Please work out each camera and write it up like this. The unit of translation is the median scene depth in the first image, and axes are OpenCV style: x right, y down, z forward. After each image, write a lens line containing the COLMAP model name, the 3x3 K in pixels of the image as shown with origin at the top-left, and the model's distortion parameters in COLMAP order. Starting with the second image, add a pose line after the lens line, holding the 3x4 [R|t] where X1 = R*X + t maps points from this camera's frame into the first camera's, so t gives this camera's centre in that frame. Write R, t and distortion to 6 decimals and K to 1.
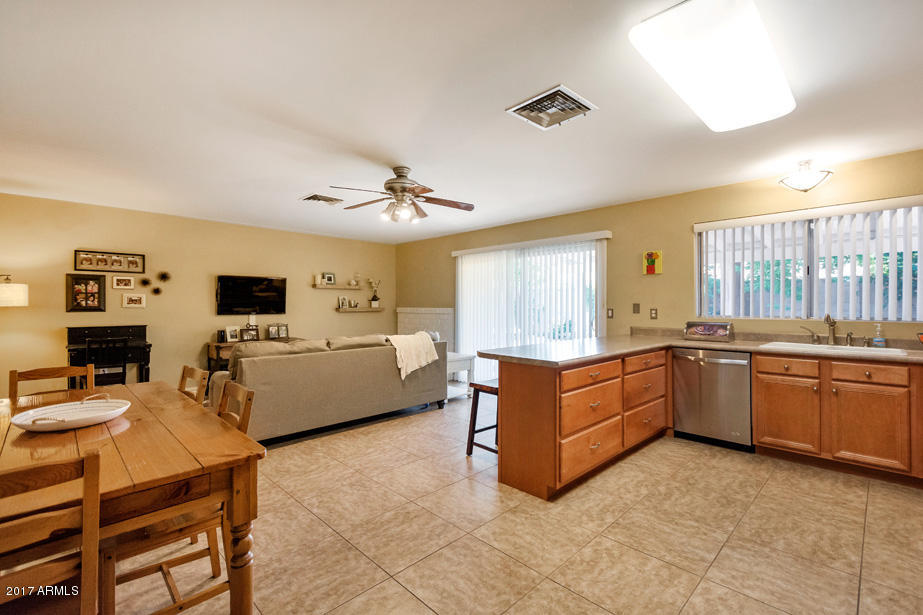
lens RADIAL K [[416.1, 0, 464.6], [0, 416.1, 304.5], [0, 0, 1]] dist [0.011759, 0.000290]
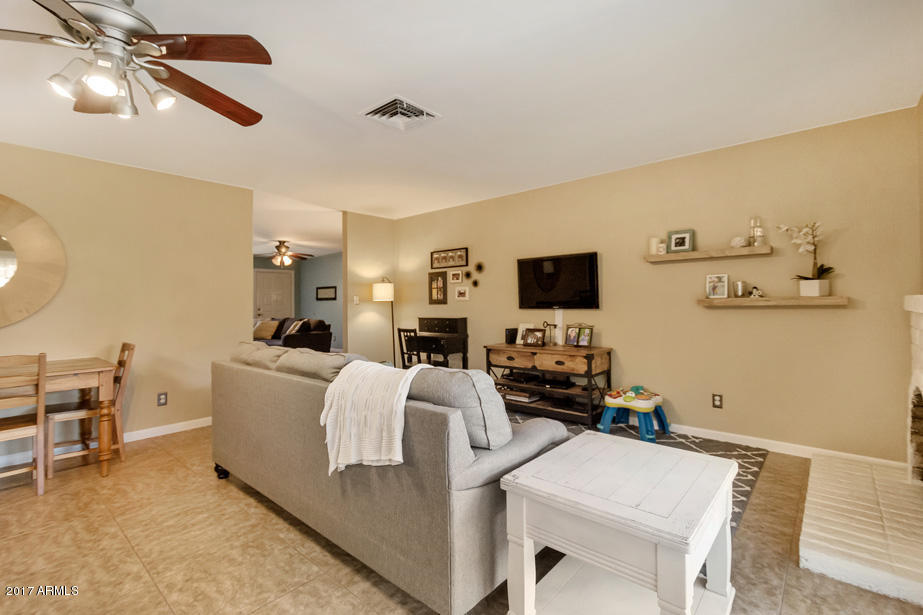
lens RADIAL K [[416.1, 0, 462.6], [0, 416.1, 302.2], [0, 0, 1]] dist [0.011759, 0.000290]
pose [[0.061080, -0.000924, -0.998132, 0.225943], [0.013009, 0.999915, -0.000130, 0.011872], [0.998048, -0.012977, 0.061087, 0.942670]]
